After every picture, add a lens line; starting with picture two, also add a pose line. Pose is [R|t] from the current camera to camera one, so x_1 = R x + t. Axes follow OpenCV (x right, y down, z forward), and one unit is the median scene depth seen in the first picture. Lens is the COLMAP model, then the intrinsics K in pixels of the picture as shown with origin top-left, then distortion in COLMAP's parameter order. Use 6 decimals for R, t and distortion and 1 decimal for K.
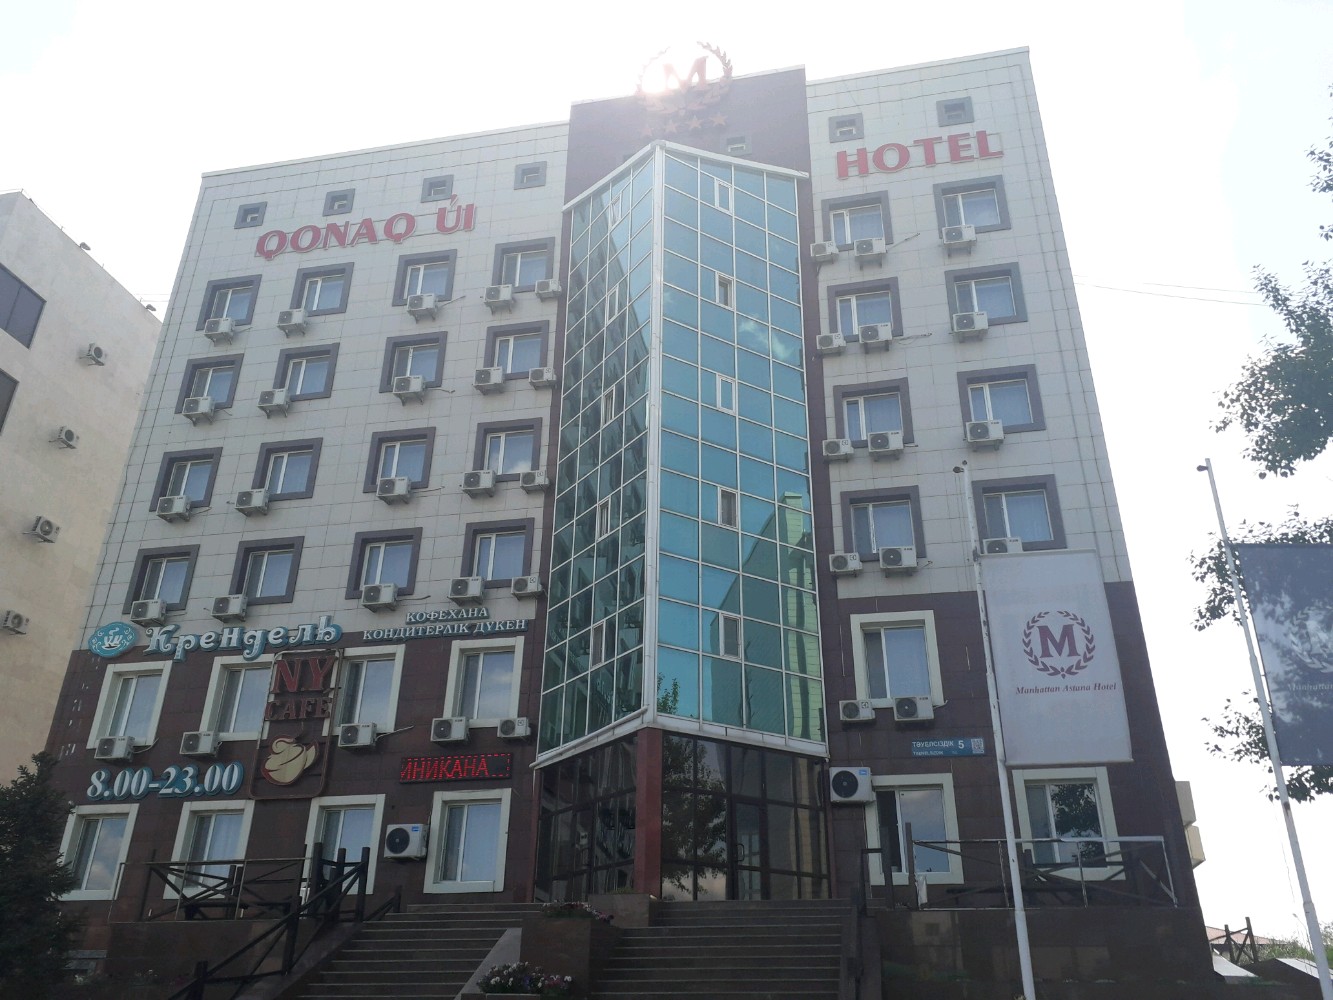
lens RADIAL K [[1040.6, 0, 676.9], [0, 1040.6, 498.3], [0, 0, 1]] dist [0.183070, -0.443581]
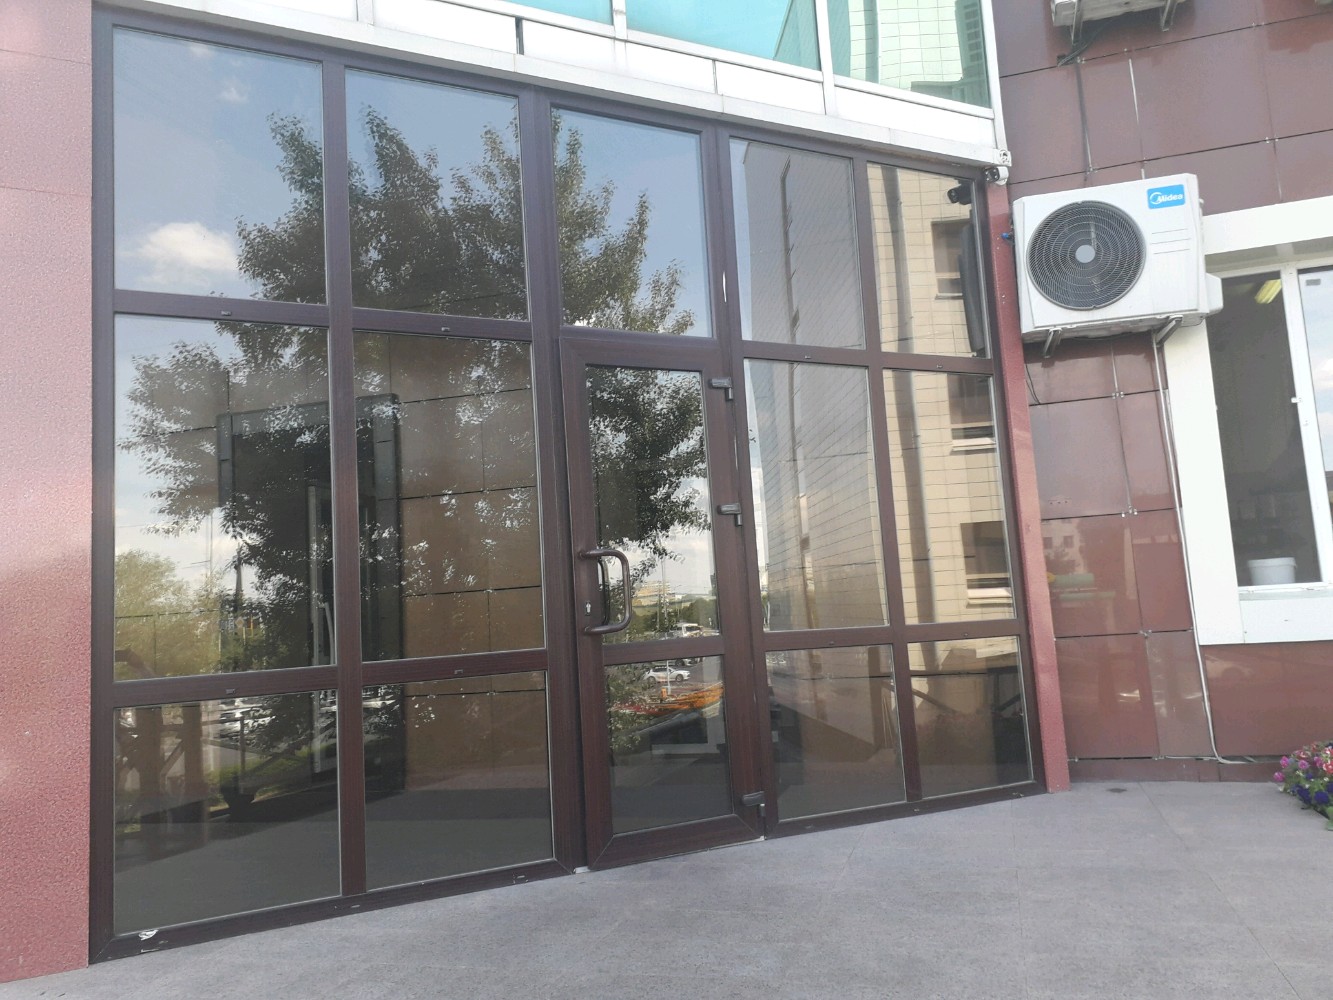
lens RADIAL K [[1040.6, 0, 676.9], [0, 1040.6, 498.3], [0, 0, 1]] dist [0.183070, -0.443581]
pose [[0.993652, -0.075394, -0.083491, 0.084225], [0.100647, 0.927340, 0.360432, 0.226525], [0.050250, -0.366548, 0.929041, 0.755180]]
